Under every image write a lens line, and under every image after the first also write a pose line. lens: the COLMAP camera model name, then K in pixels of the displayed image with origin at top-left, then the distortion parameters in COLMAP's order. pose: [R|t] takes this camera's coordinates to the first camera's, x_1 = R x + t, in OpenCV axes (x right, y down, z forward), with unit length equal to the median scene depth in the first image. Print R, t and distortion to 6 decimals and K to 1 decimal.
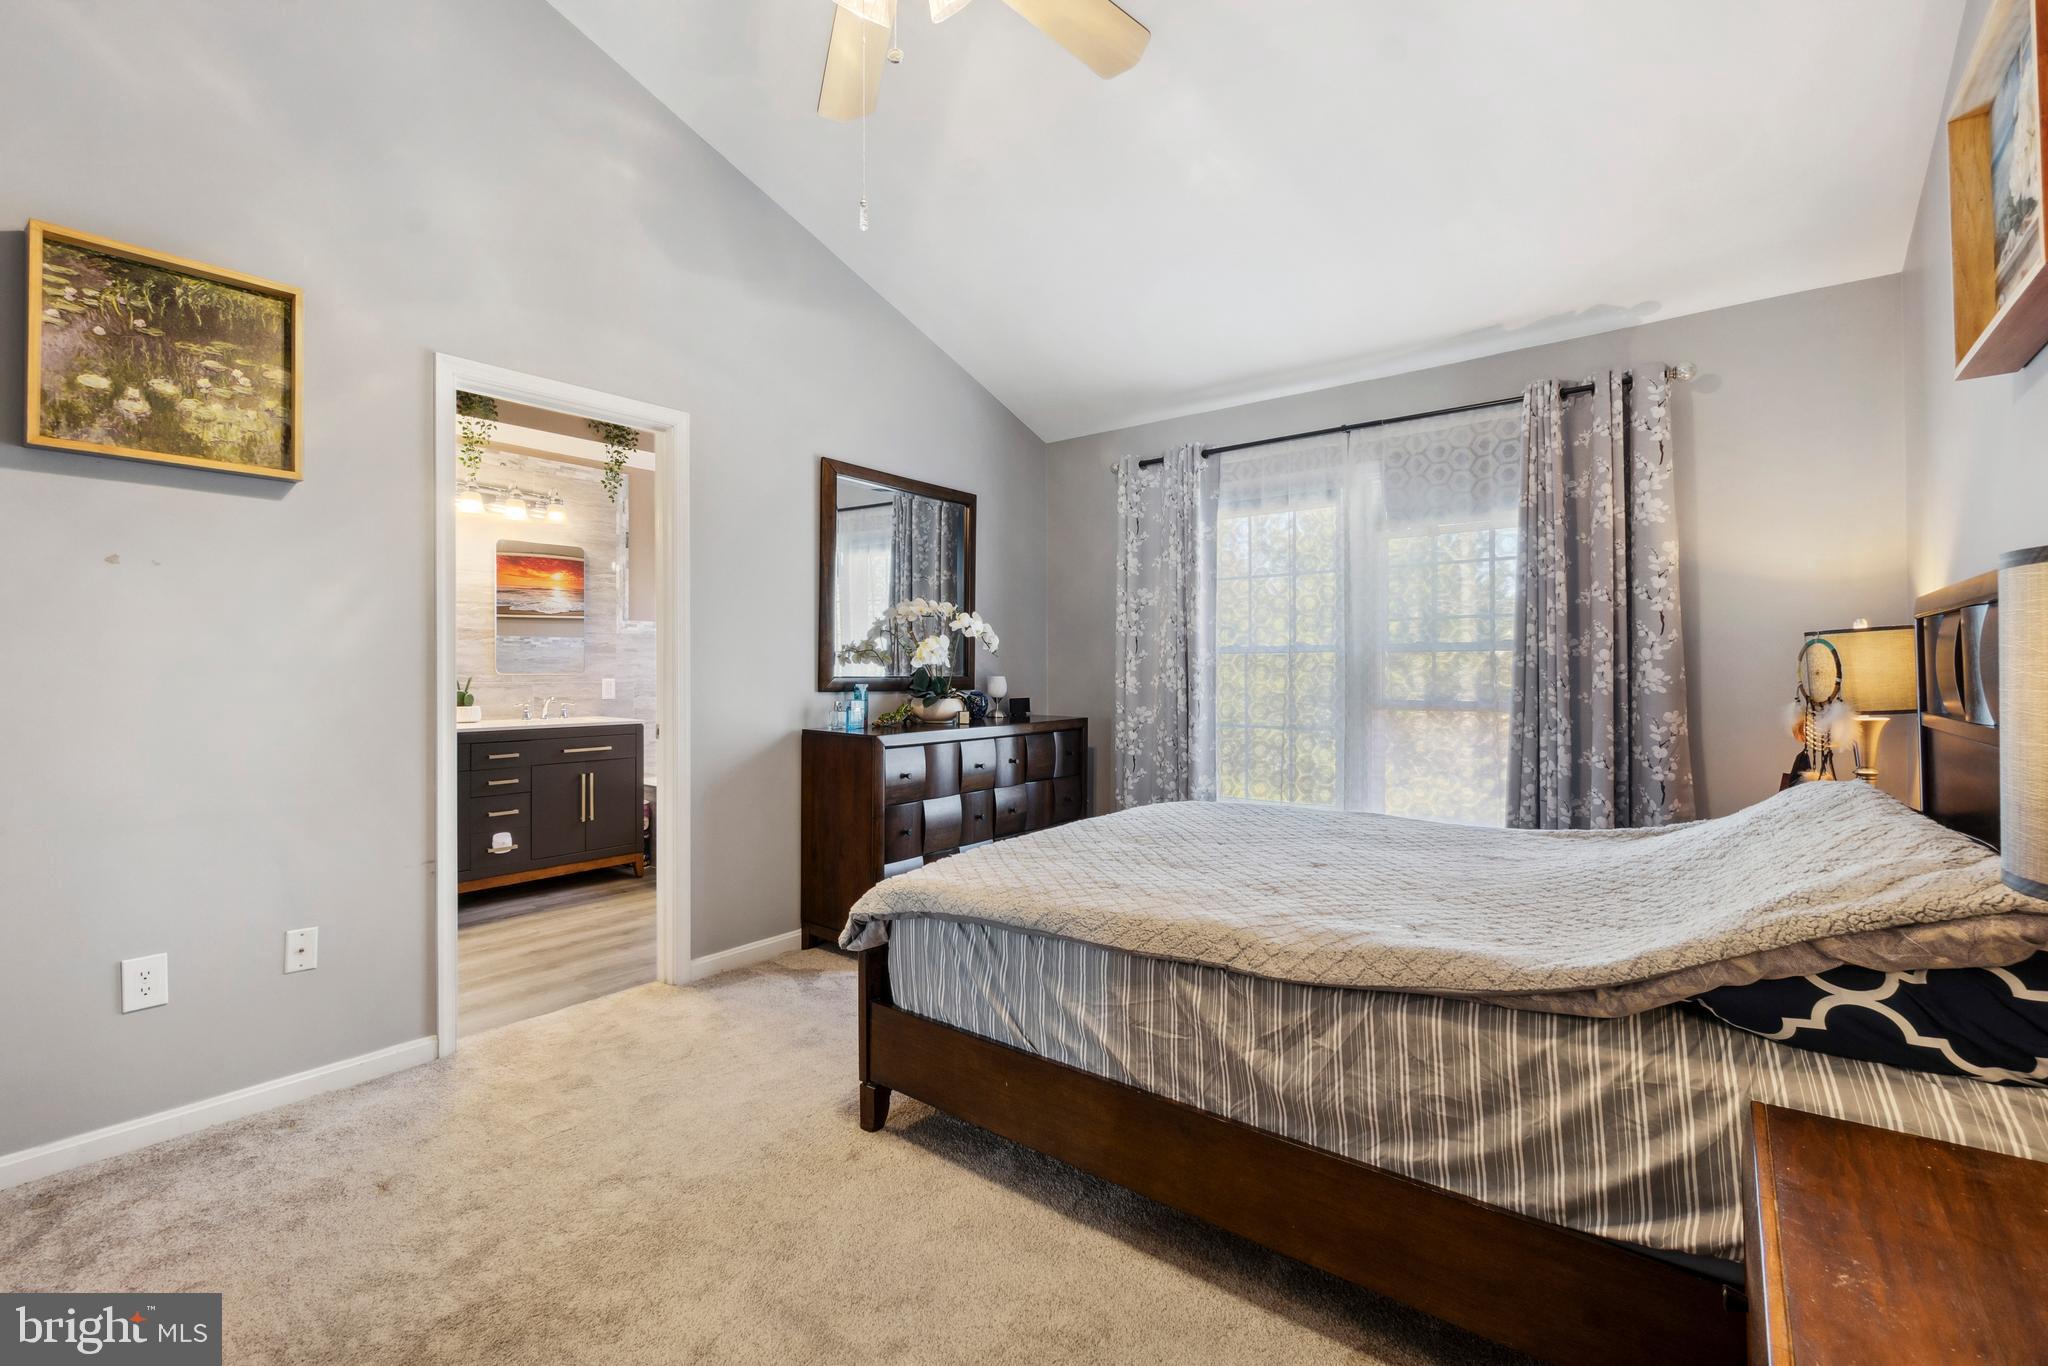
lens RADIAL K [[886.7, 0, 1004.9], [0, 886.7, 671.0], [0, 0, 1]] dist [-0.007762, 0.001217]
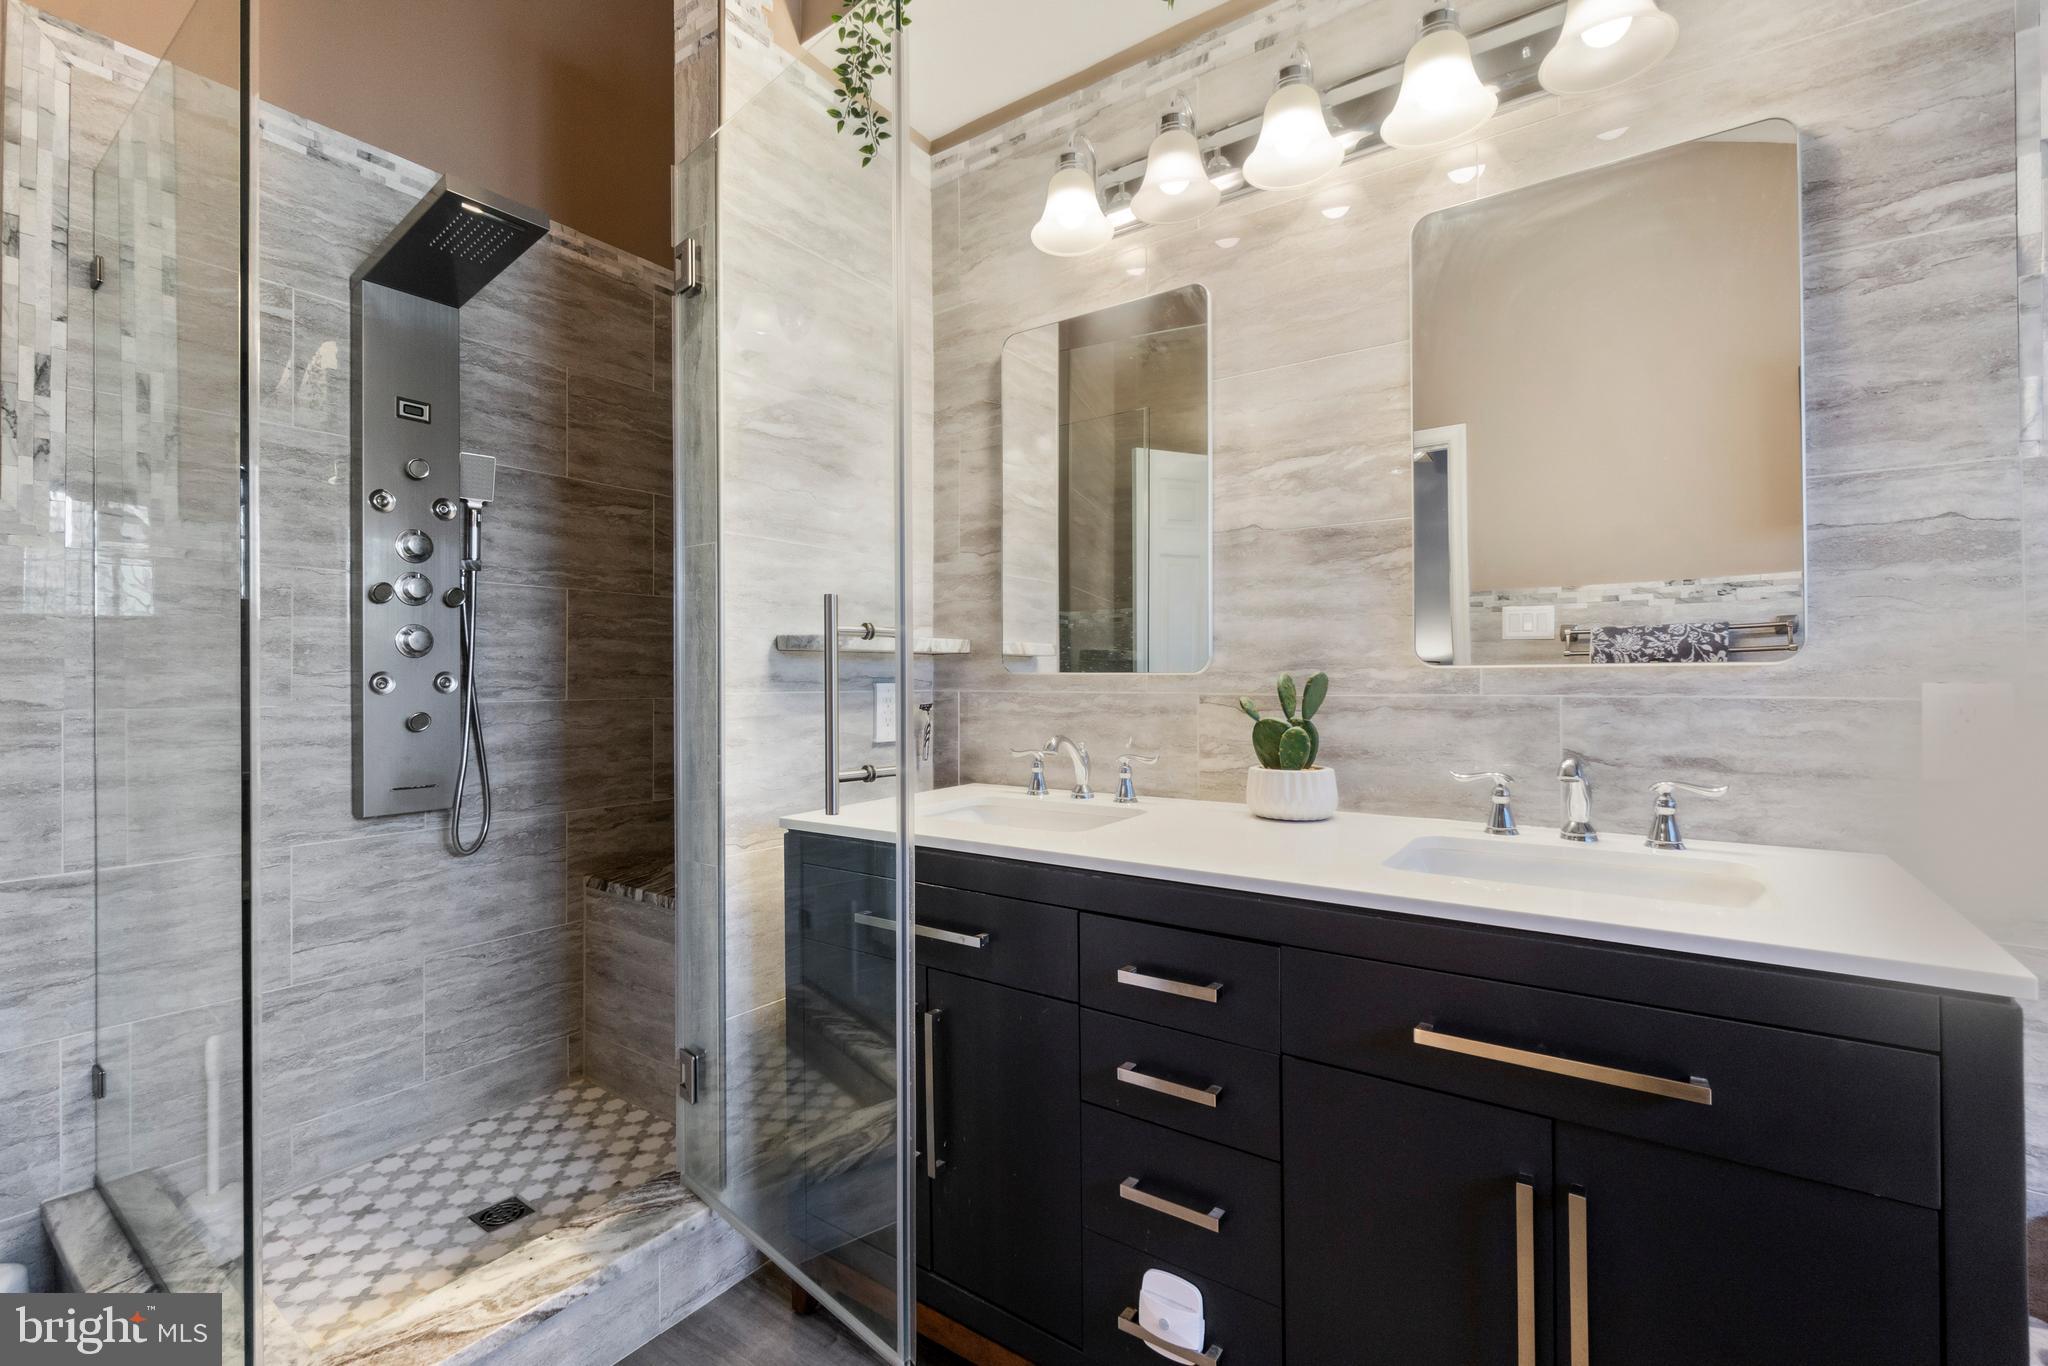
lens RADIAL K [[886.7, 0, 1020.1], [0, 886.7, 677.5], [0, 0, 1]] dist [-0.007762, 0.001217]
pose [[0.062849, -0.001355, -0.998022, -0.599758], [0.007926, 0.999968, -0.000859, 0.013536], [0.997992, -0.007856, 0.062858, 1.799042]]
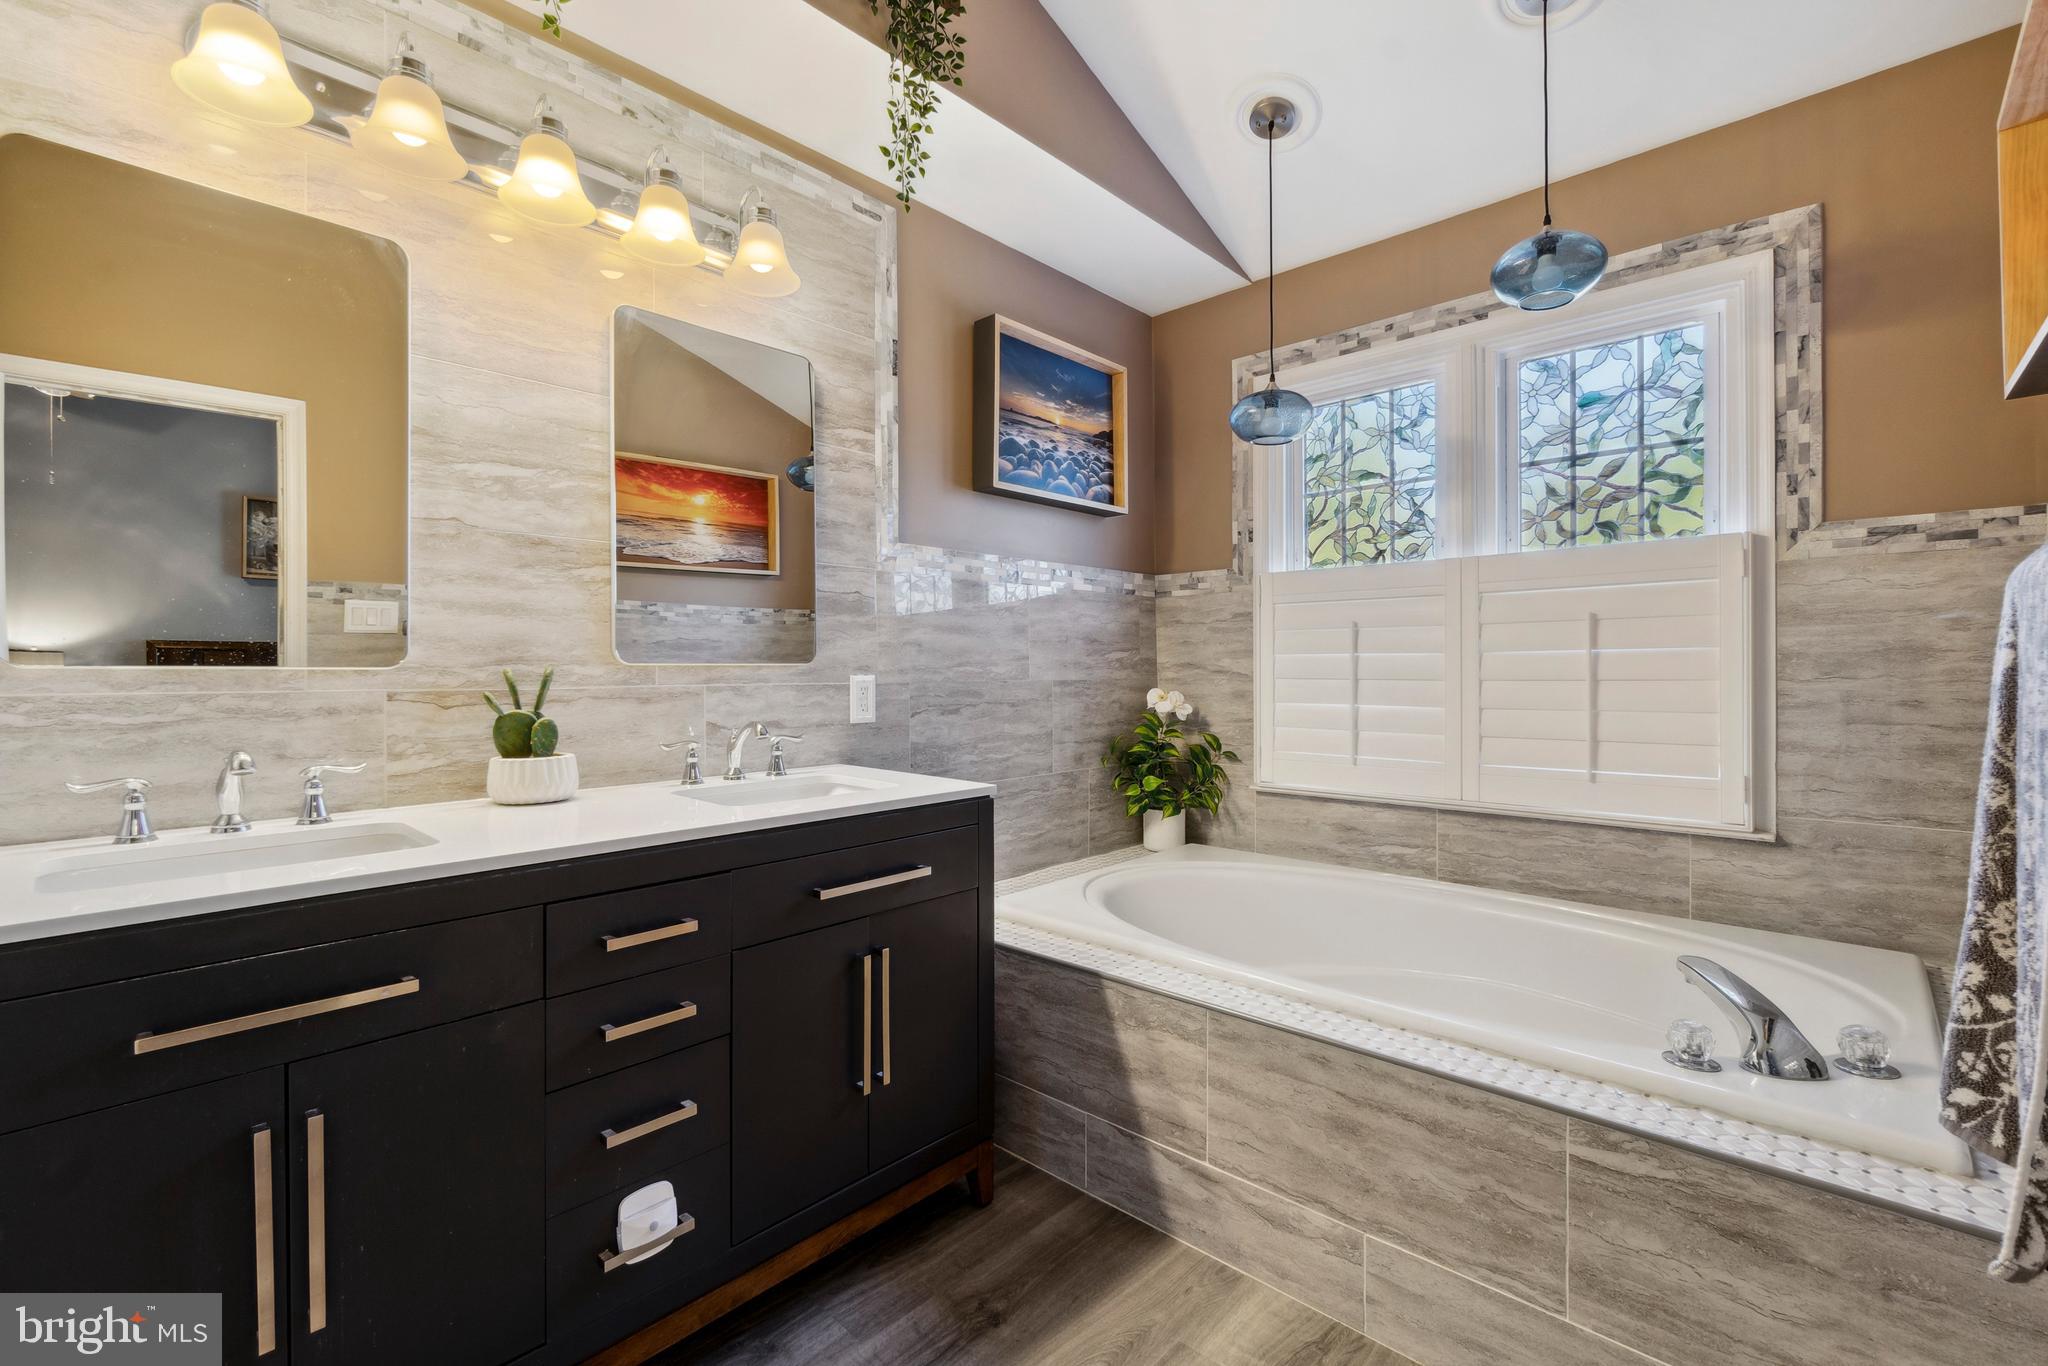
lens RADIAL K [[886.7, 0, 1011.1], [0, 886.7, 671.1], [0, 0, 1]] dist [-0.007762, 0.001217]
pose [[0.997047, -0.001766, -0.076773, -0.806726], [0.002235, 0.999979, 0.006029, 0.009939], [0.076761, -0.006183, 0.997030, 1.359949]]
